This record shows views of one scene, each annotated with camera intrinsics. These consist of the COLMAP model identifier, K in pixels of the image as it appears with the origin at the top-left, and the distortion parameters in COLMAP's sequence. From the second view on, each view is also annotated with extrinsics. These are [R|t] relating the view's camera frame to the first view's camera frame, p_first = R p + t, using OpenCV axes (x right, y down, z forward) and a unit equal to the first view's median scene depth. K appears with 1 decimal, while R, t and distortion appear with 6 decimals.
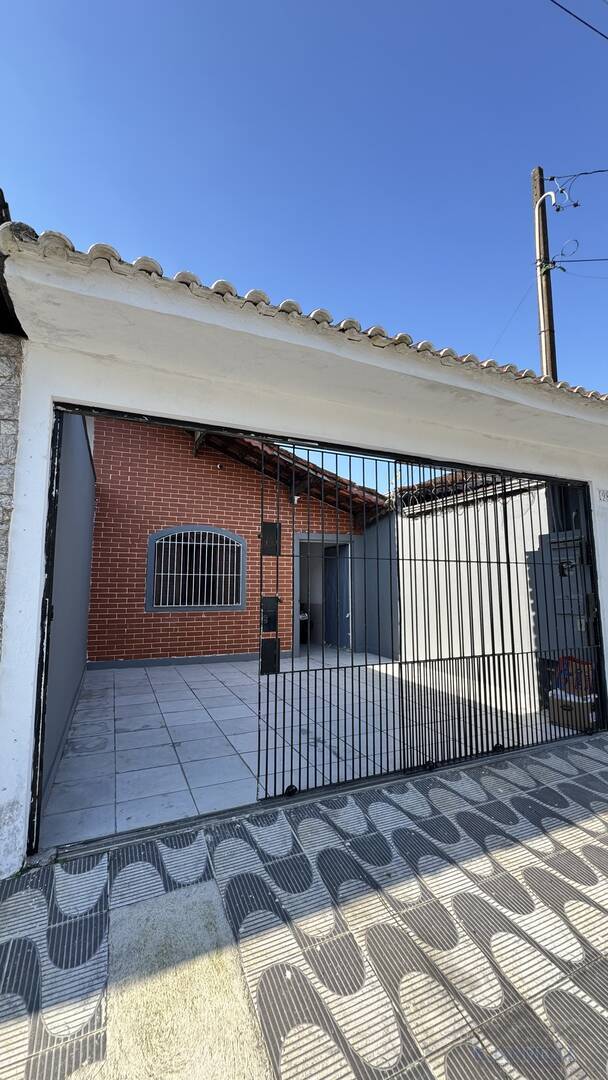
lens RADIAL K [[434.0, 0, 304.0], [0, 434.0, 540.0], [0, 0, 1]] dist [-0.004548, 0.000621]
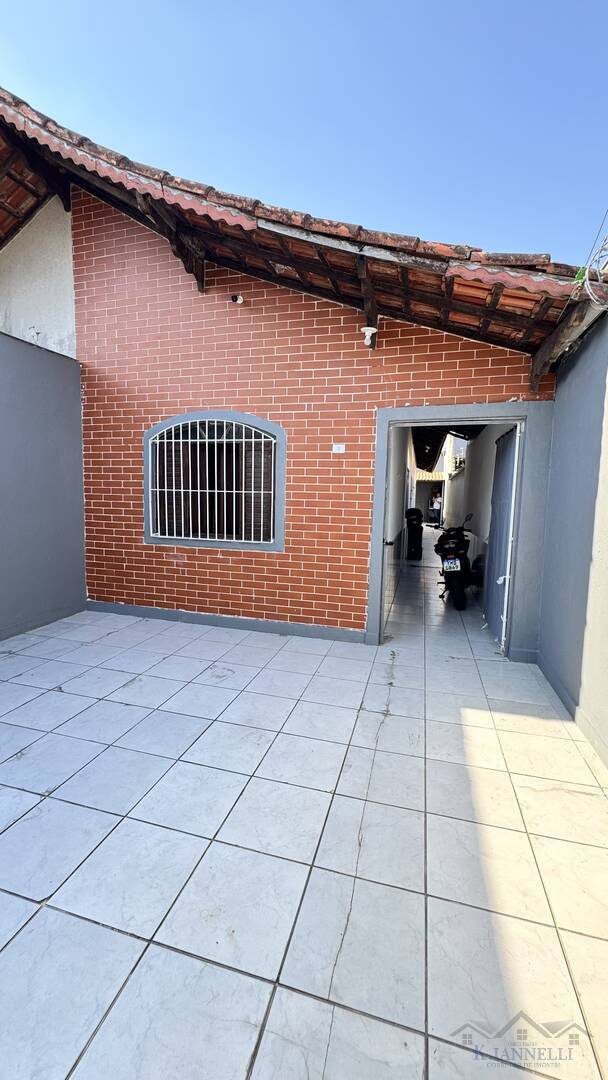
lens RADIAL K [[434.0, 0, 304.0], [0, 434.0, 540.0], [0, 0, 1]] dist [-0.004548, 0.000621]
pose [[0.771447, 0.084065, -0.630716, 0.276282], [0.046726, 0.981073, 0.187914, 0.039251], [0.634576, -0.174437, 0.752918, 0.622471]]
